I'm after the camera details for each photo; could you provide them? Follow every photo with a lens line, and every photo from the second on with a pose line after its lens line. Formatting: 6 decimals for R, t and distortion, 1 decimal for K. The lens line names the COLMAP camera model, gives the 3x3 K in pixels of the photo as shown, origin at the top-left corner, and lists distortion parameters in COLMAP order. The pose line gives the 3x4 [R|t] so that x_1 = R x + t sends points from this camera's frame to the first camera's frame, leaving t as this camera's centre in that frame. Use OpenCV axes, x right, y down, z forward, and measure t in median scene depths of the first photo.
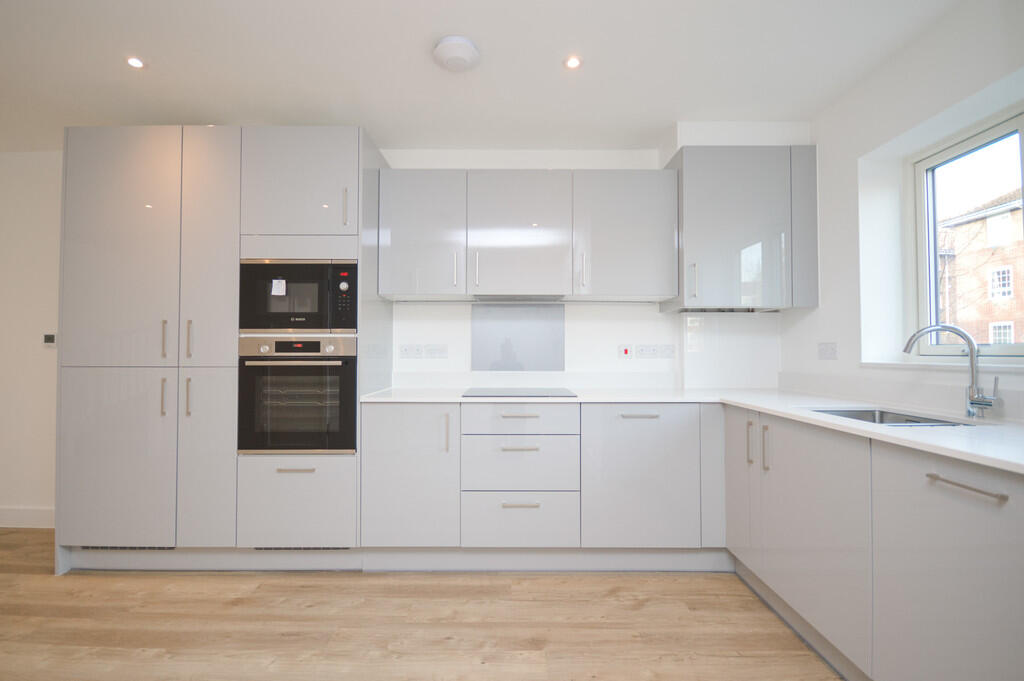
lens RADIAL K [[450.9, 0, 510.1], [0, 450.9, 337.6], [0, 0, 1]] dist [-0.013576, -0.003055]
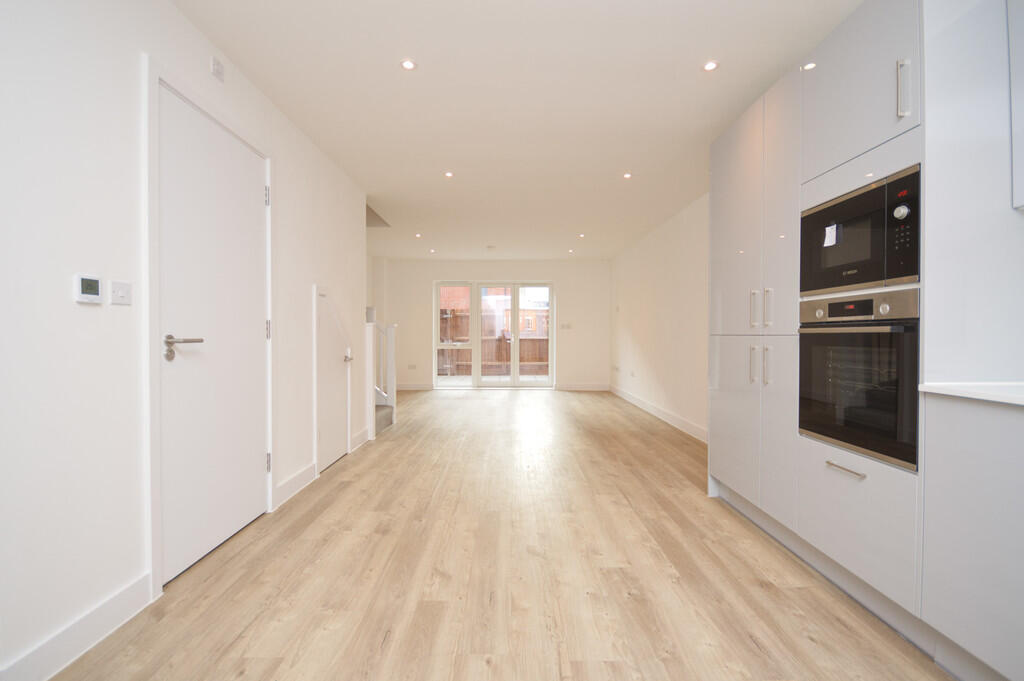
lens RADIAL K [[450.9, 0, 511.5], [0, 450.9, 340.2], [0, 0, 1]] dist [-0.013576, -0.003055]
pose [[-0.003579, 0.011062, -0.999932, 0.283454], [0.028845, 0.999524, 0.010954, 0.048932], [0.999577, -0.028804, -0.003896, 0.433169]]
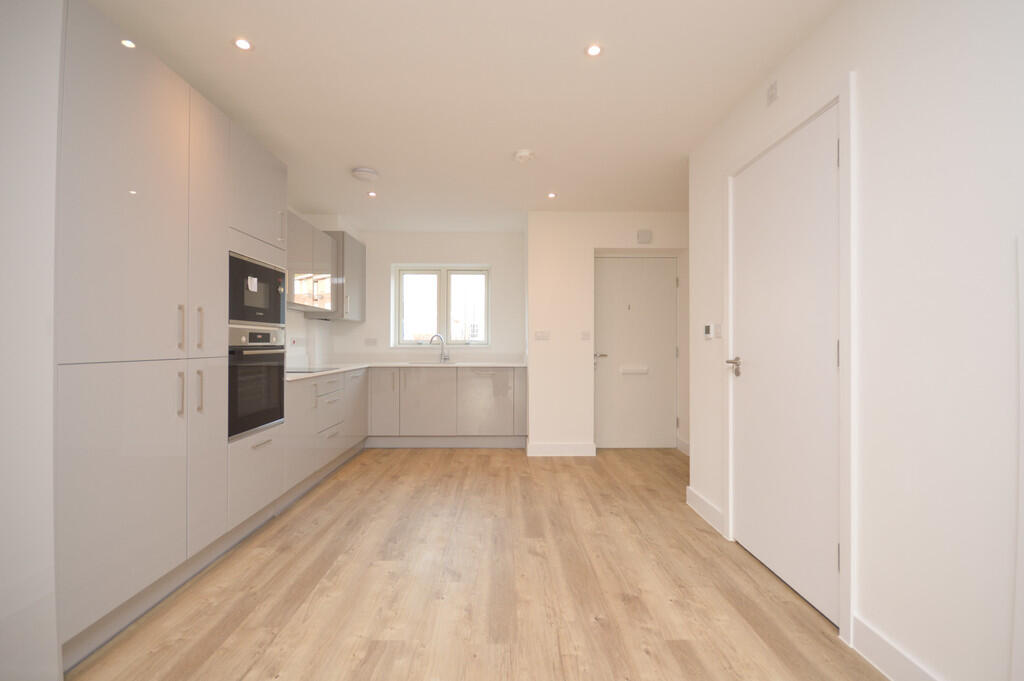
lens RADIAL K [[450.9, 0, 512.3], [0, 450.9, 342.9], [0, 0, 1]] dist [-0.013576, -0.003055]
pose [[-0.008705, 0.000211, 0.999962, -1.630270], [-0.031790, 0.999494, -0.000487, 0.013897], [-0.999457, -0.031793, -0.008694, 0.364722]]
